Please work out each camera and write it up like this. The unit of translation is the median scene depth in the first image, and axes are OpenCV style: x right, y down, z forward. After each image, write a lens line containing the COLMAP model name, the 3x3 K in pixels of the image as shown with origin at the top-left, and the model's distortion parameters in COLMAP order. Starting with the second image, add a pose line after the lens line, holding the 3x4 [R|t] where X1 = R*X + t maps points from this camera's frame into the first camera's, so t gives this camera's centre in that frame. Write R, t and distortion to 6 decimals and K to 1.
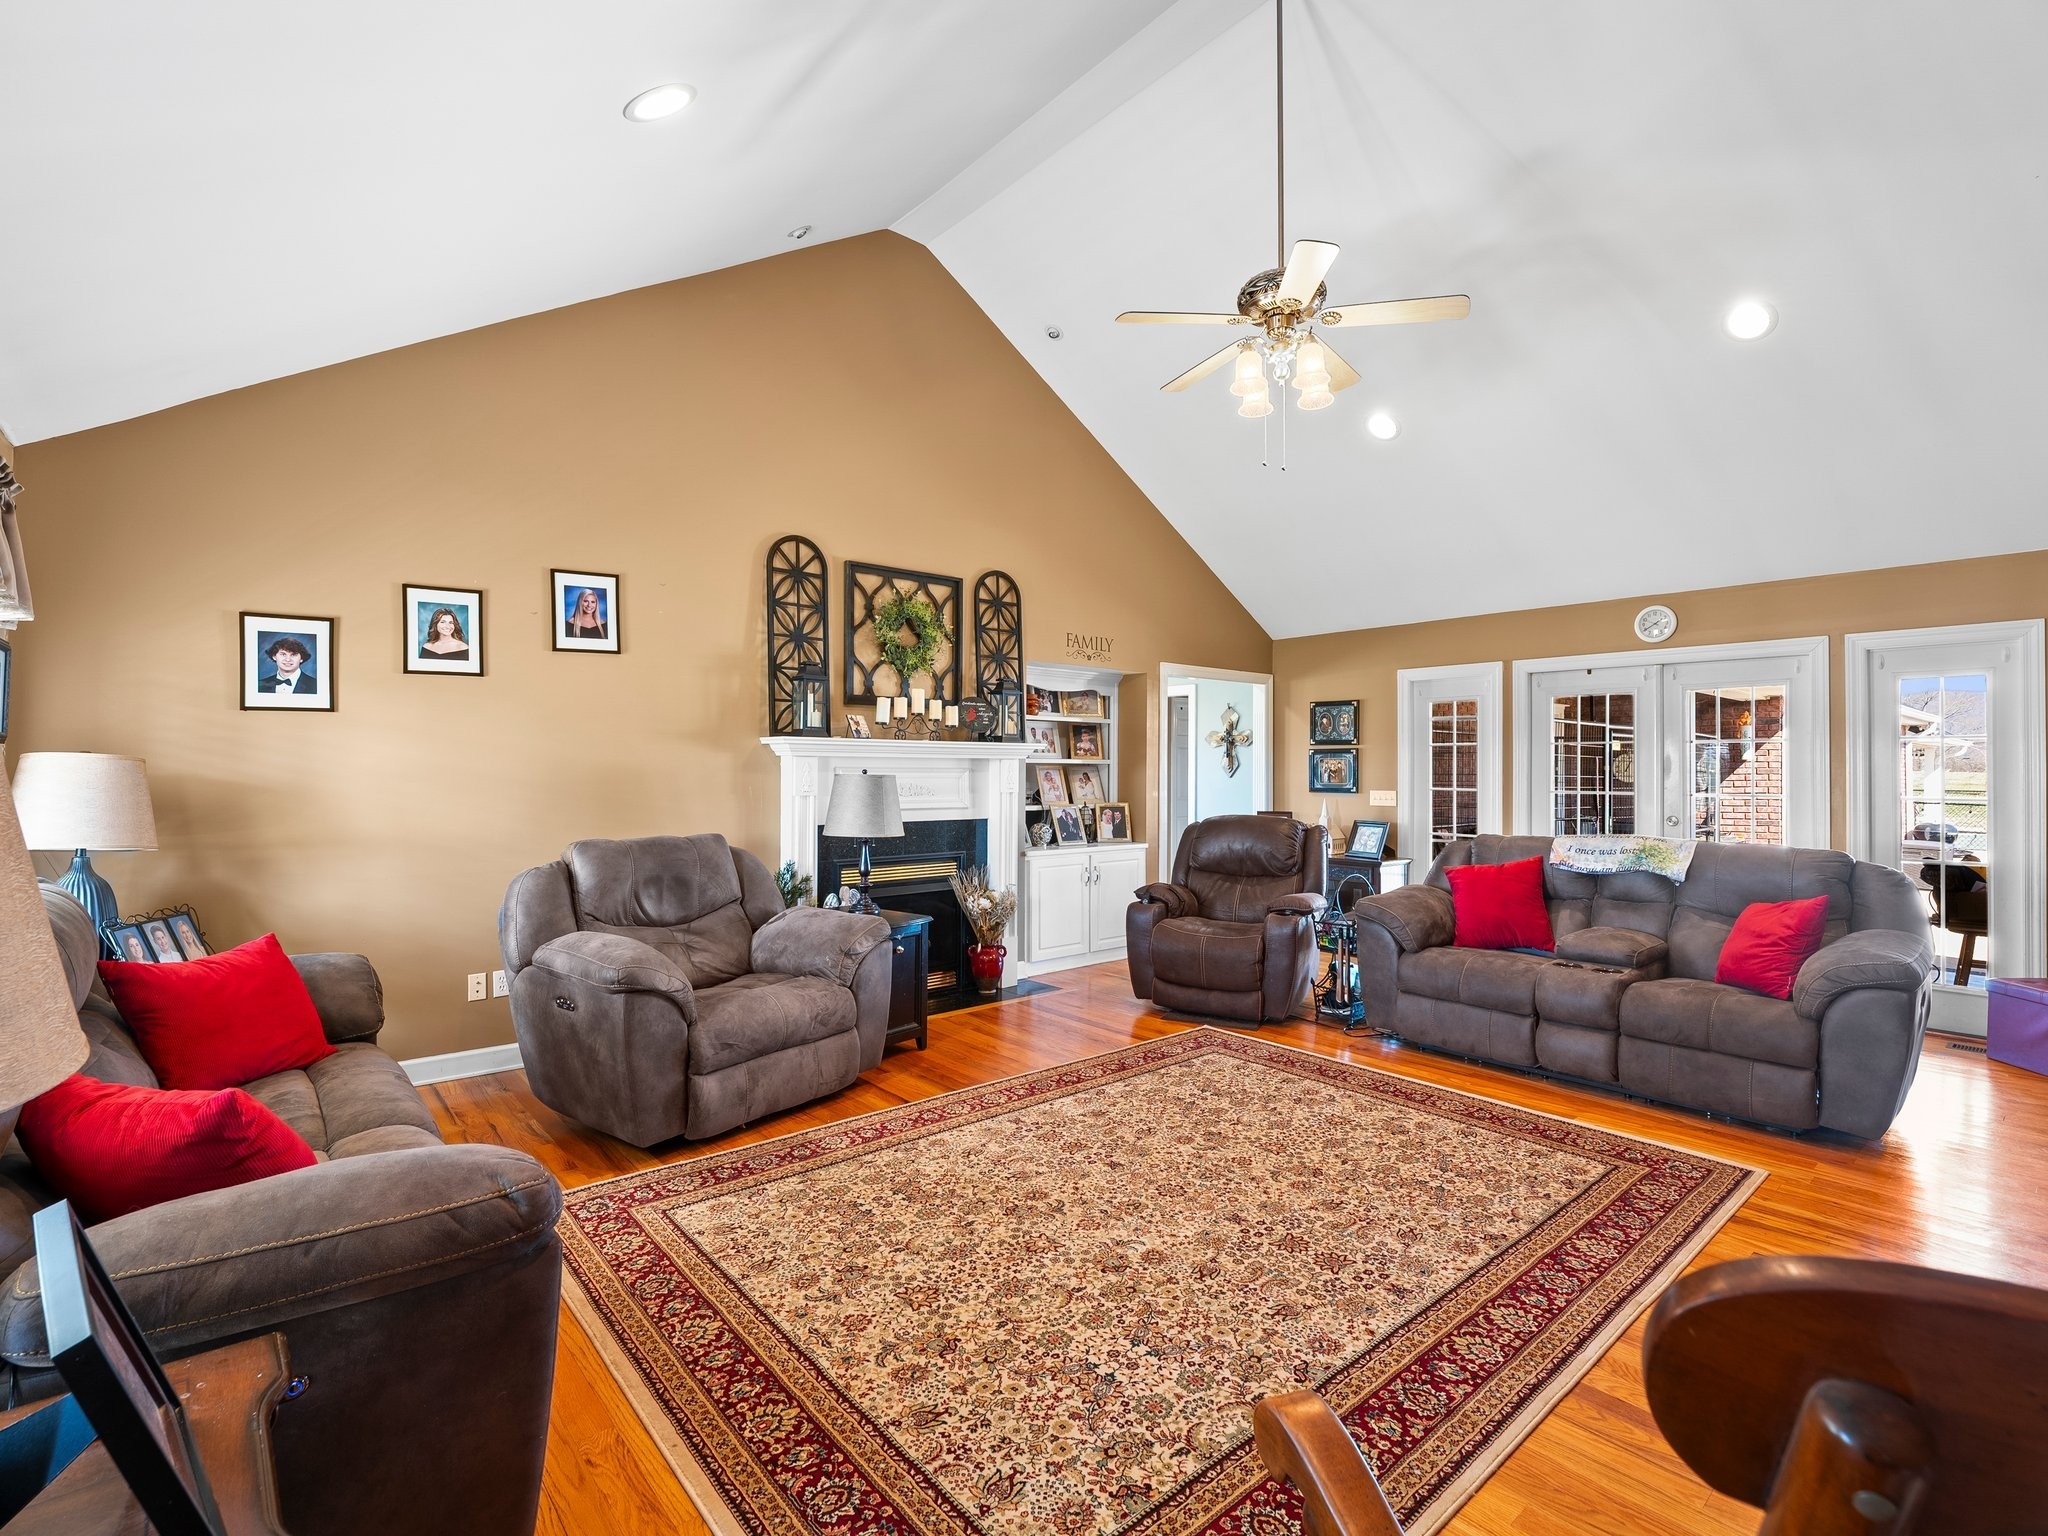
lens RADIAL K [[947.1, 0, 1024.0], [0, 947.1, 768.0], [0, 0, 1]] dist [-0.019152, -0.000028]
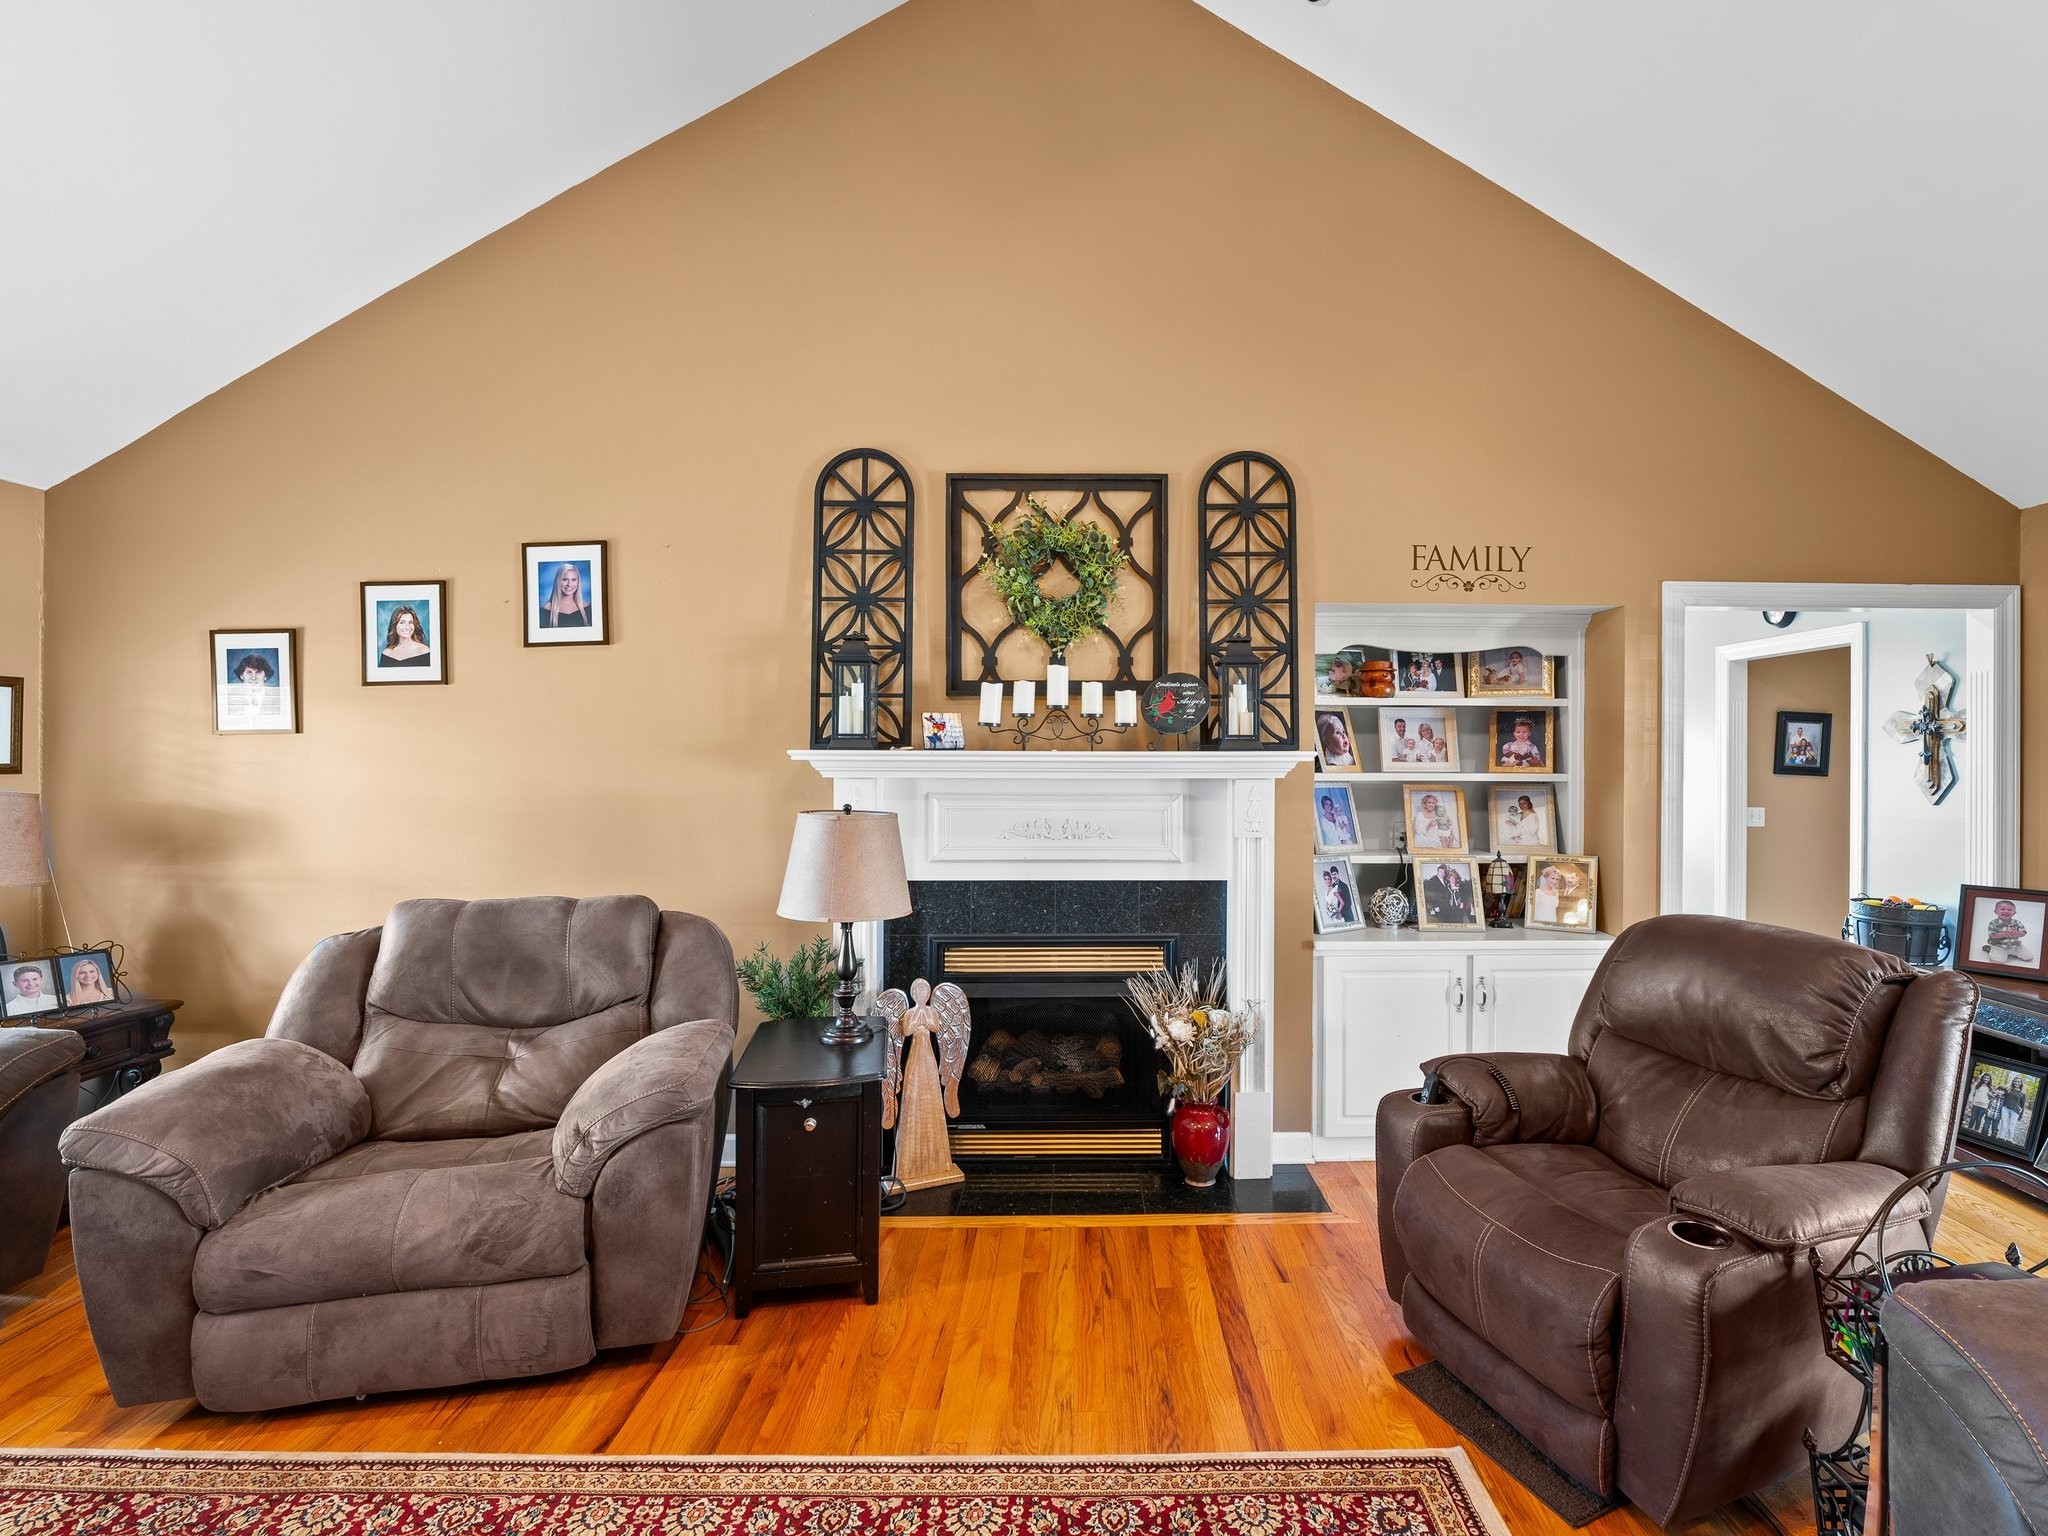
lens RADIAL K [[970.9, 0, 1113.0], [0, 970.9, 762.8], [0, 0, 1]] dist [-0.018079, -0.000159]
pose [[0.777306, 0.002581, -0.629118, 0.349996], [0.001916, 0.999977, 0.006468, -0.028222], [0.629120, -0.006233, 0.777283, 0.609720]]
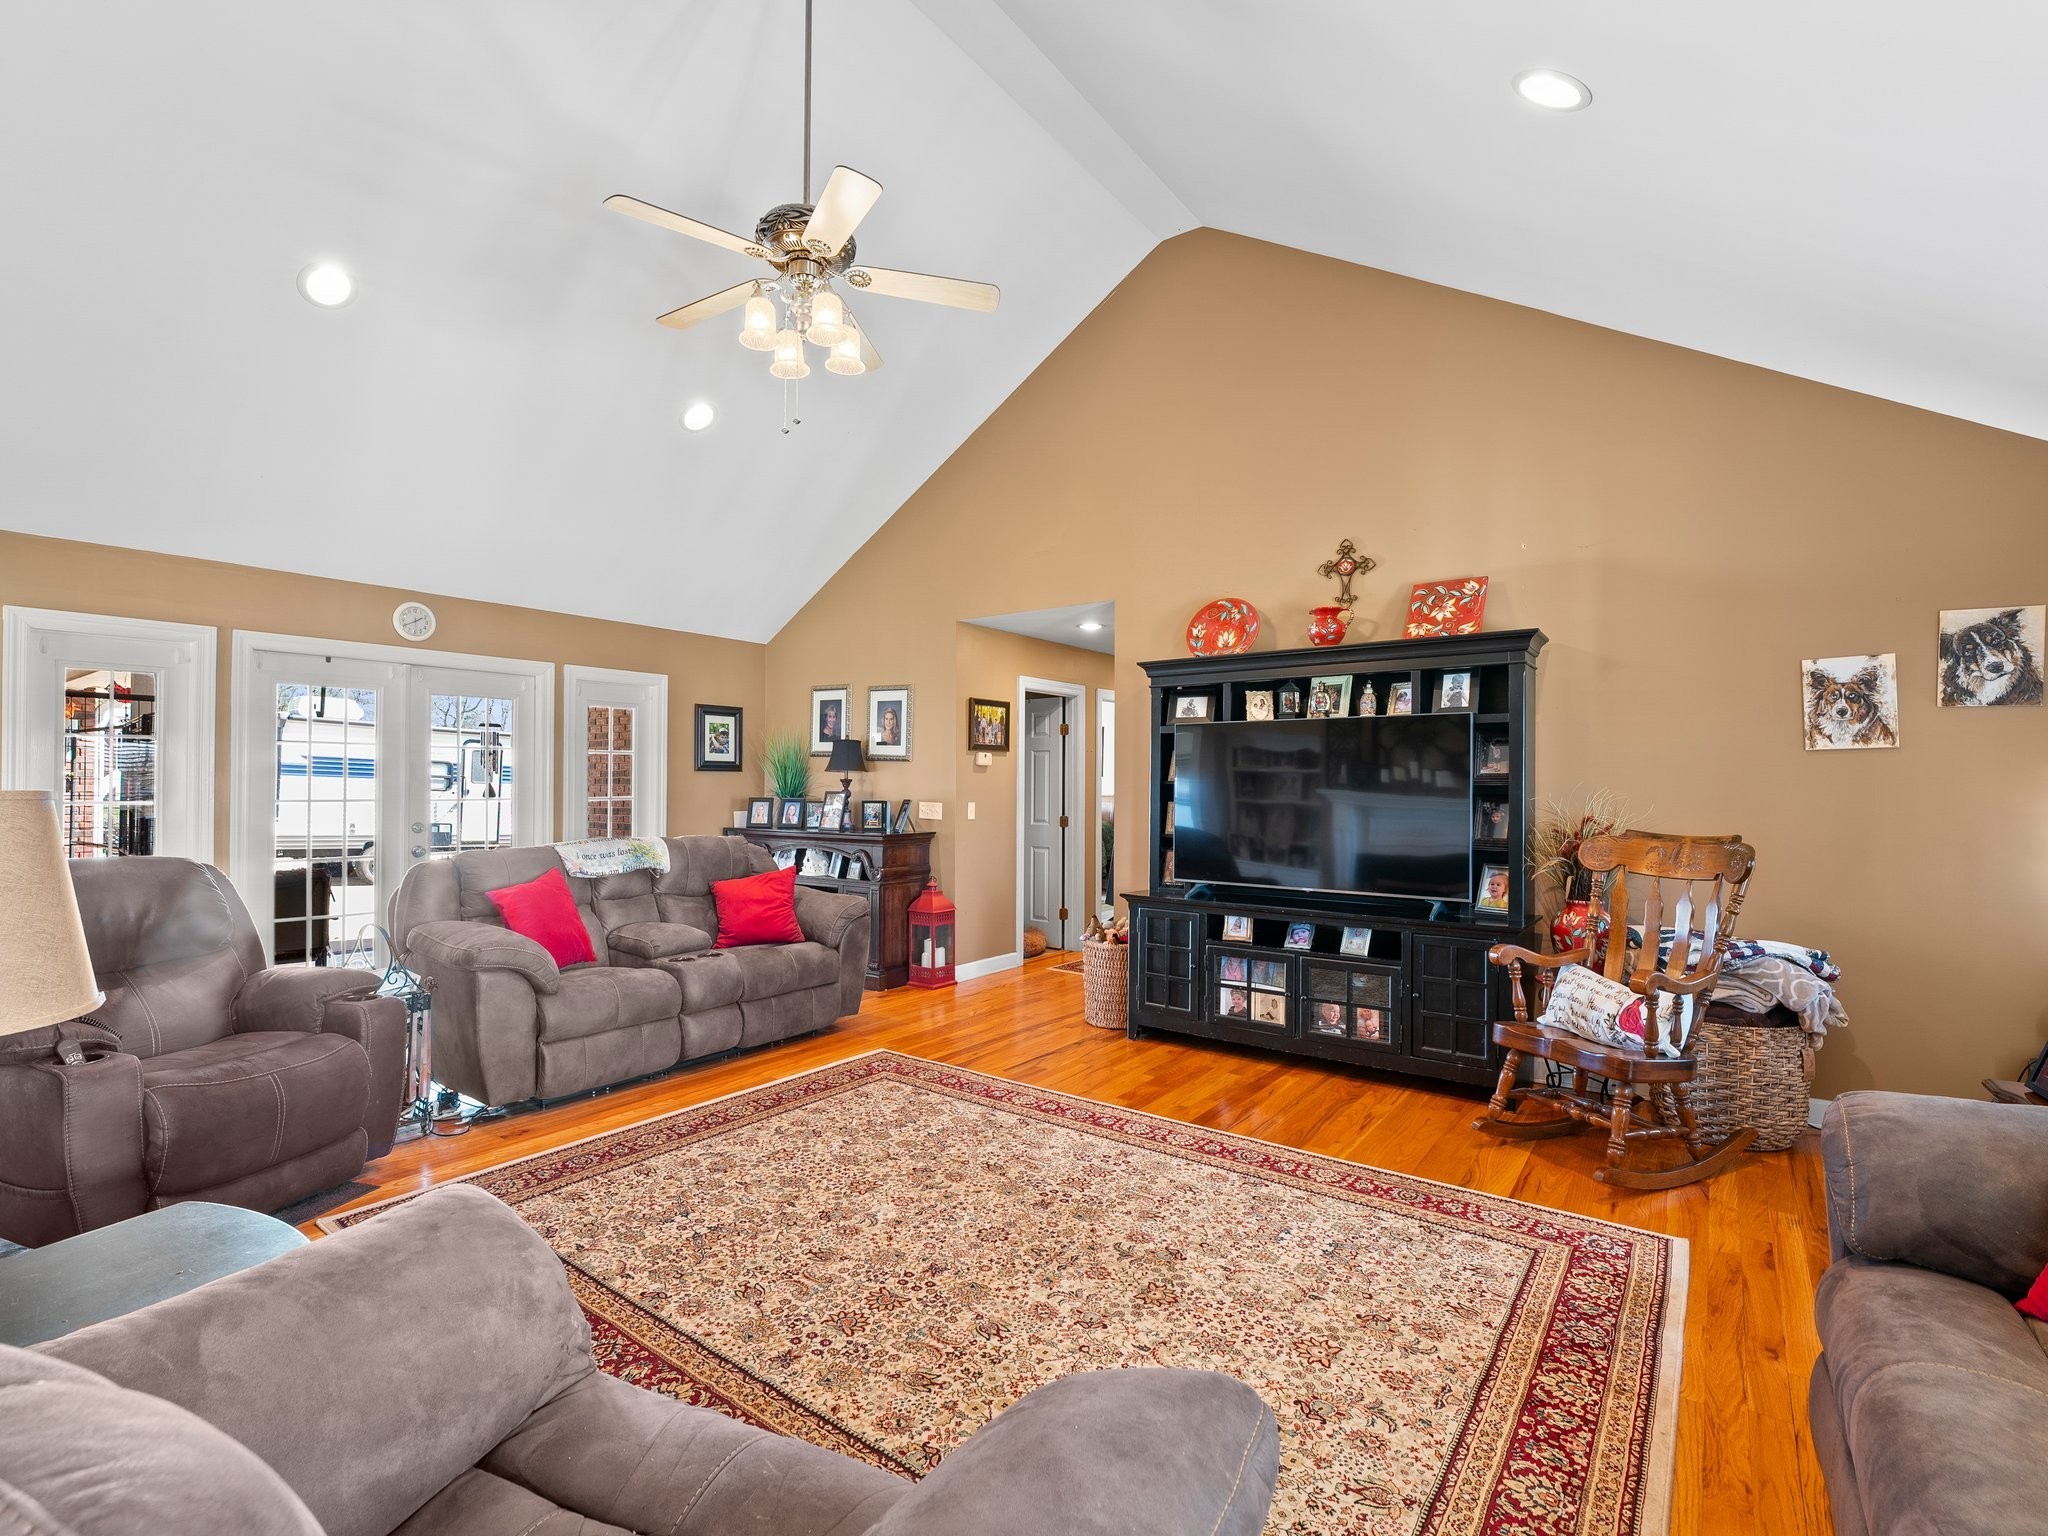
lens RADIAL K [[937.1, 0, 1016.0], [0, 937.1, 773.6], [0, 0, 1]] dist [-0.018302, -0.000047]
pose [[-0.218423, 0.003331, 0.975848, -0.468001], [-0.009801, 0.999936, -0.005607, -0.000229], [-0.975805, -0.010789, -0.218377, 0.742409]]
